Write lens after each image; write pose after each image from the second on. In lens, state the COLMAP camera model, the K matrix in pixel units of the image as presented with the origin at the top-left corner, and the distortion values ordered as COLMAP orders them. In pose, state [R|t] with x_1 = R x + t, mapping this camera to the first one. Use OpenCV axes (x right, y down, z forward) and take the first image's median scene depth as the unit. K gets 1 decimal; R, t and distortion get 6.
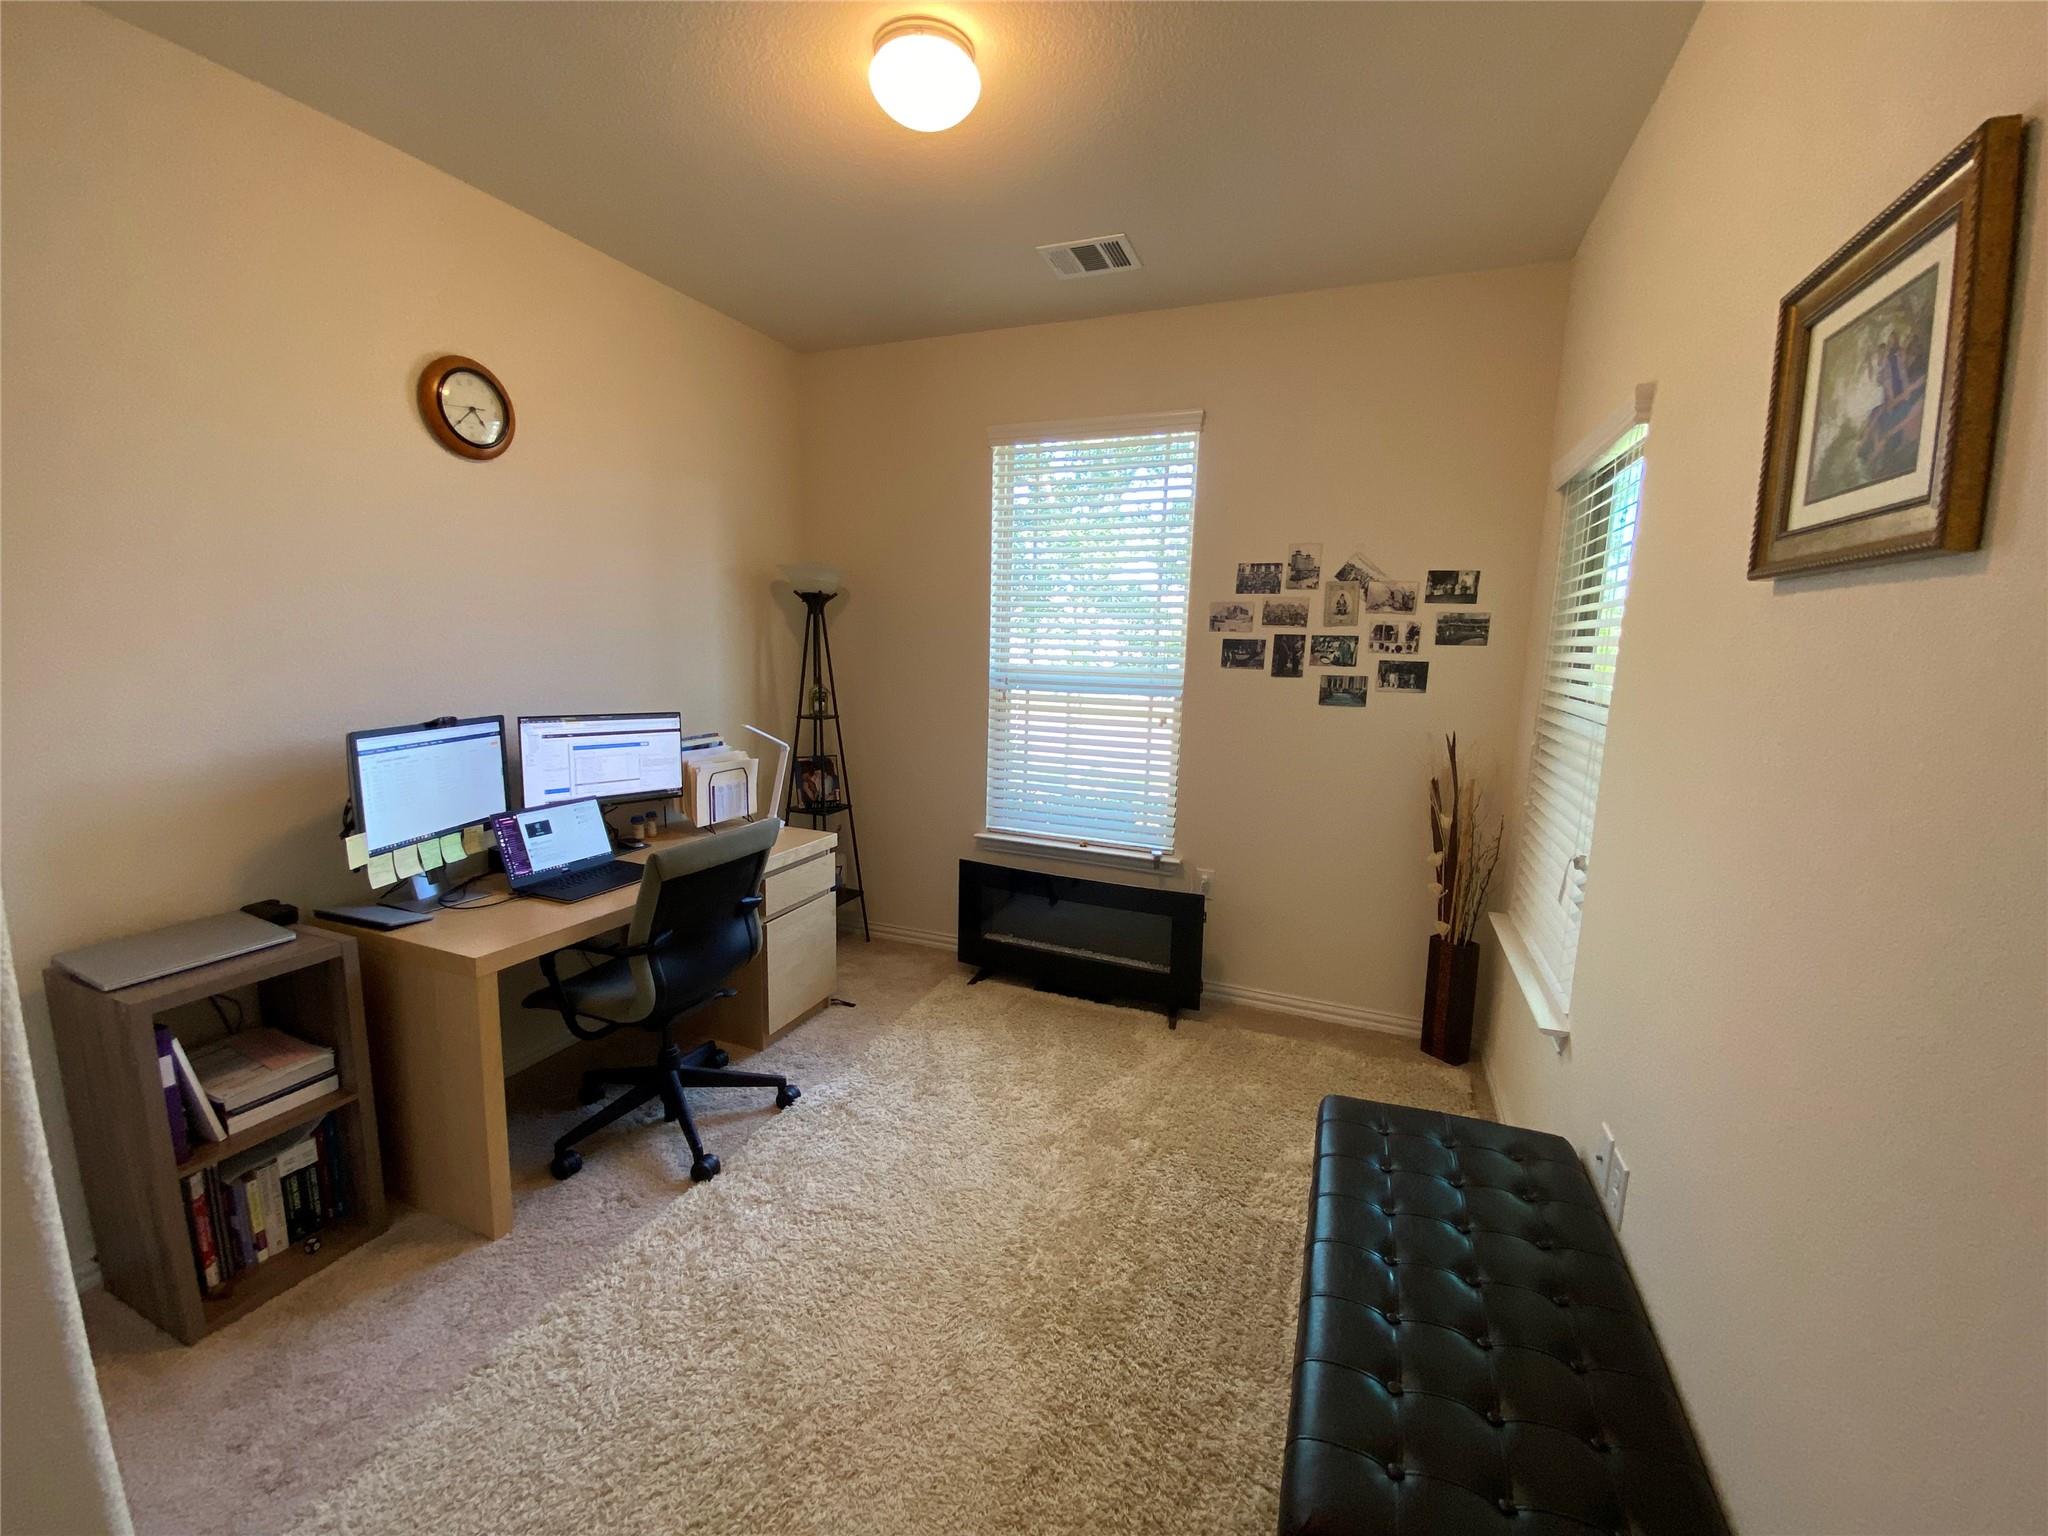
lens RADIAL K [[830.9, 0, 1010.8], [0, 830.9, 760.5], [0, 0, 1]] dist [0.026550, -0.023406]
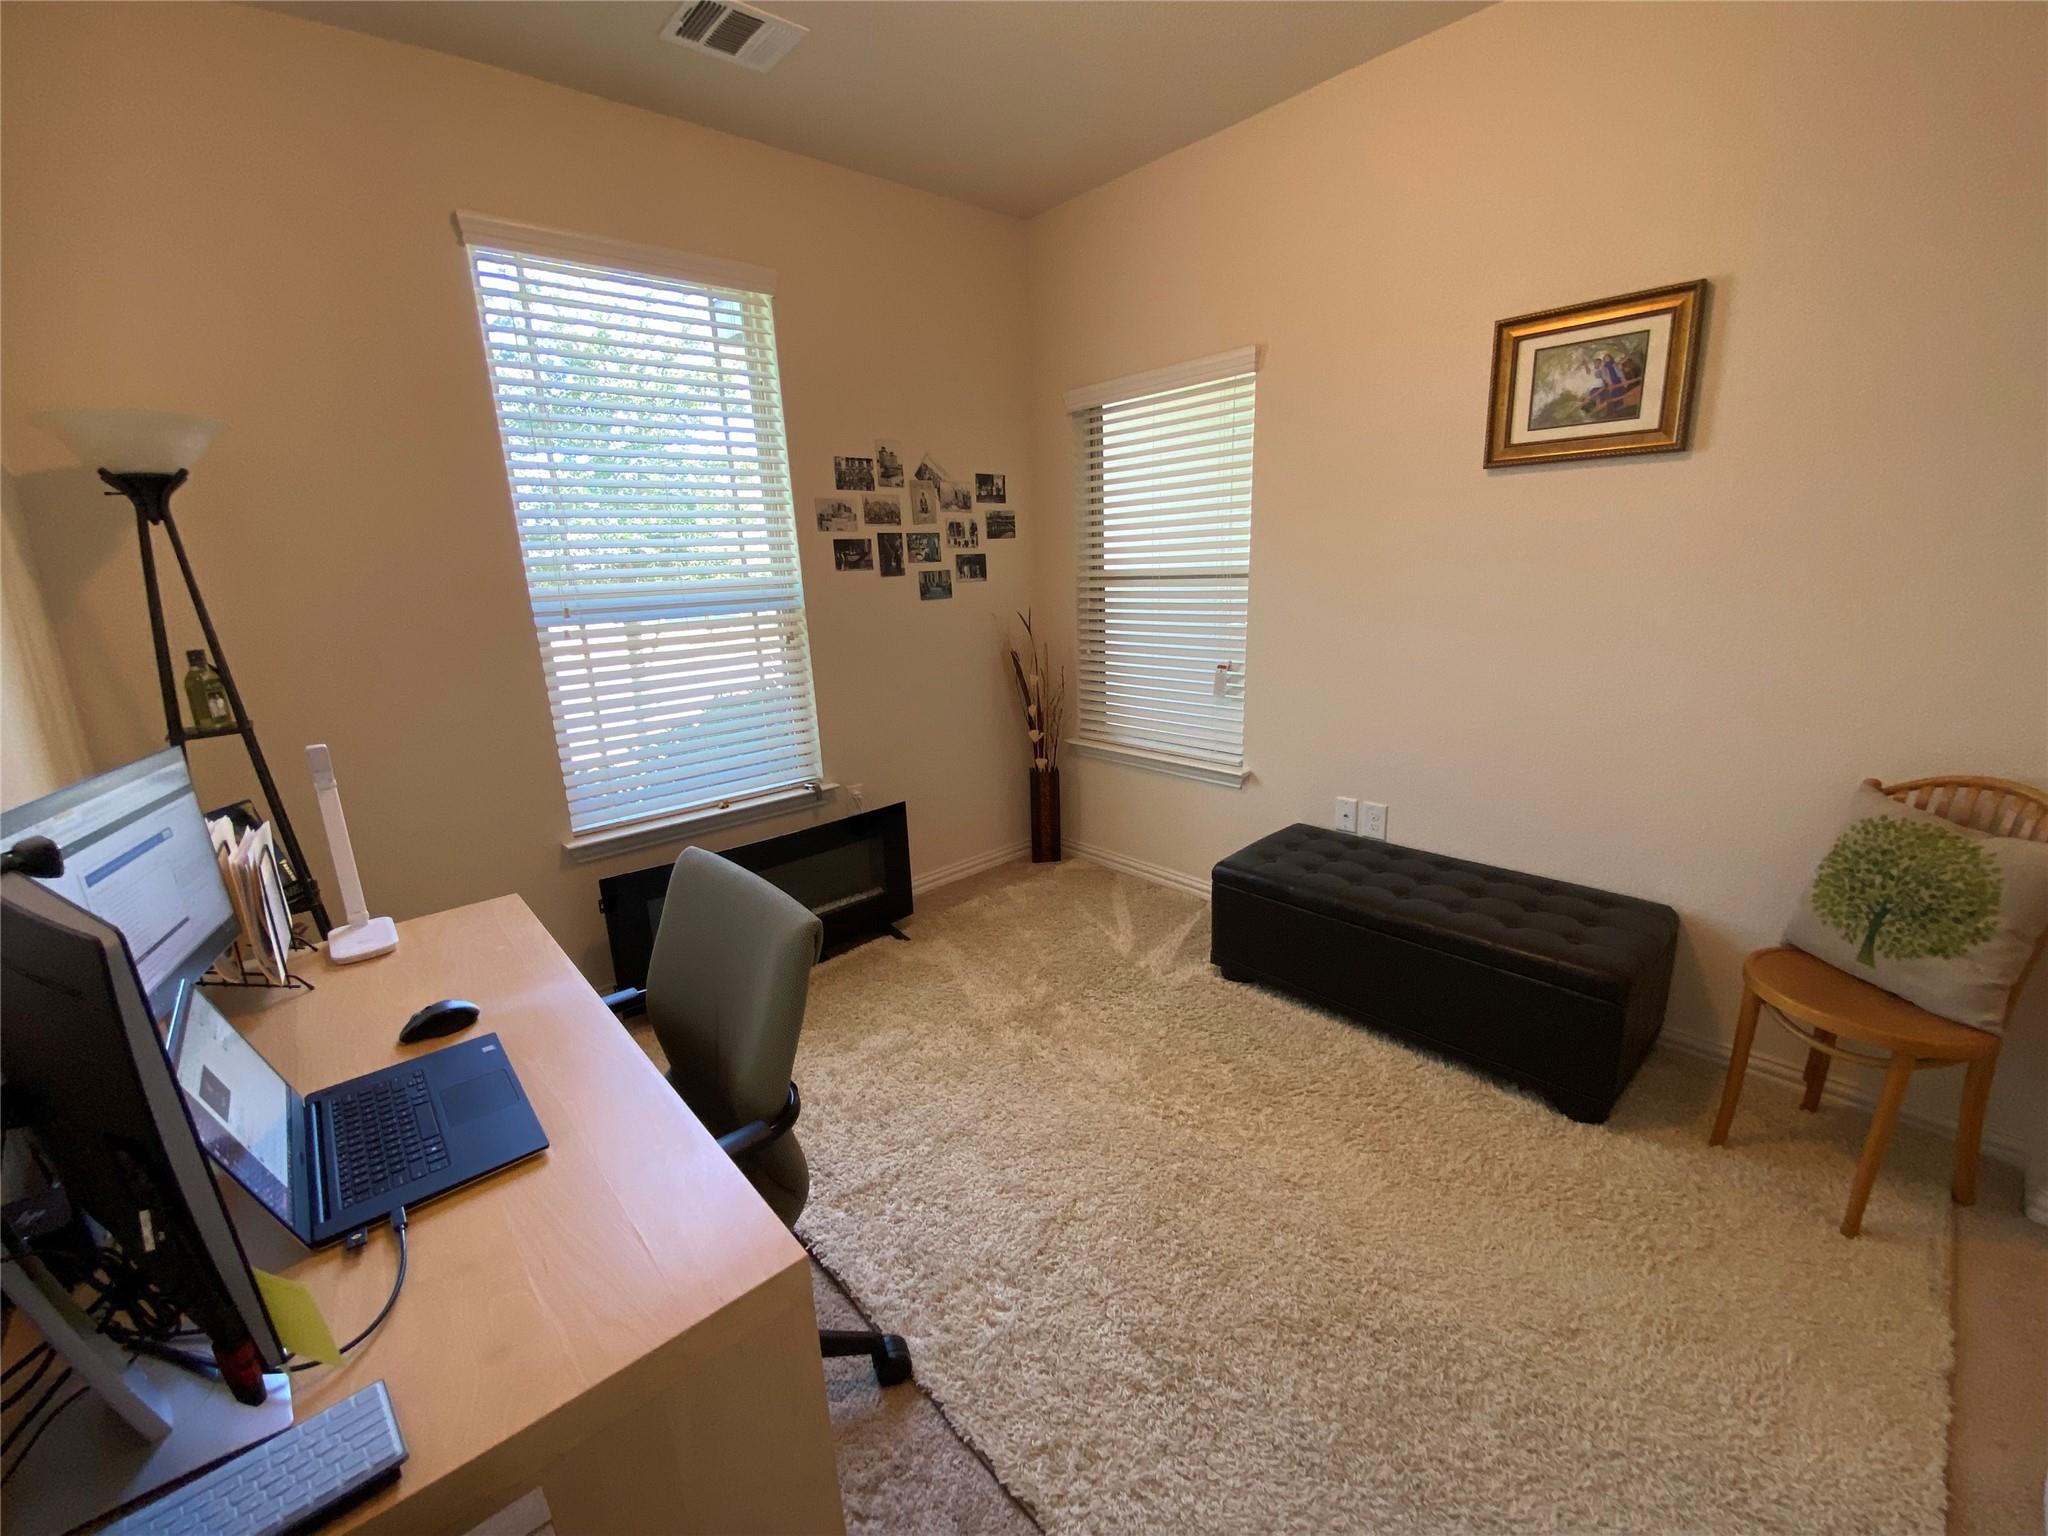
lens RADIAL K [[812.7, 0, 1022.6], [0, 812.7, 776.2], [0, 0, 1]] dist [0.024367, -0.021198]
pose [[0.411847, -0.272056, 0.869694, -0.551731], [0.182075, 0.959716, 0.213994, -0.050301], [-0.892878, 0.070217, 0.444791, 0.440766]]
